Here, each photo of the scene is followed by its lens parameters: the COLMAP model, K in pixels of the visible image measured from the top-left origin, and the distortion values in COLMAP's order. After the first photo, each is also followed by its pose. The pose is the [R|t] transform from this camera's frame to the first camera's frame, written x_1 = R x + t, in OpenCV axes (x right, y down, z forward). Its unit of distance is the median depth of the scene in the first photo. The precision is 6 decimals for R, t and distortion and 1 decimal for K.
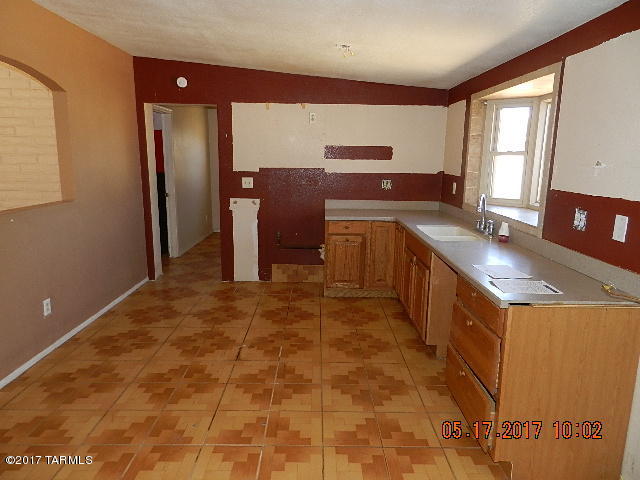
lens RADIAL K [[428.9, 0, 318.9], [0, 428.9, 239.7], [0, 0, 1]] dist [0.019455, -0.004104]
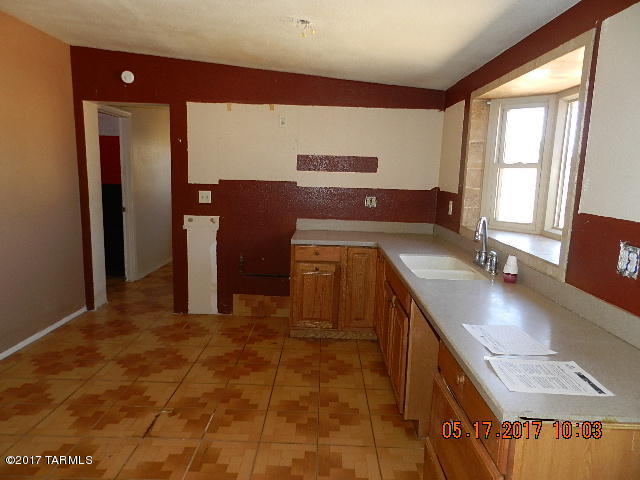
lens RADIAL K [[428.9, 0, 318.8], [0, 428.9, 239.9], [0, 0, 1]] dist [0.019455, -0.004104]
pose [[0.999670, 0.018495, -0.017852, 0.080843], [-0.019159, 0.999104, -0.037744, -0.023706], [0.017138, 0.038073, 0.999128, 0.182939]]
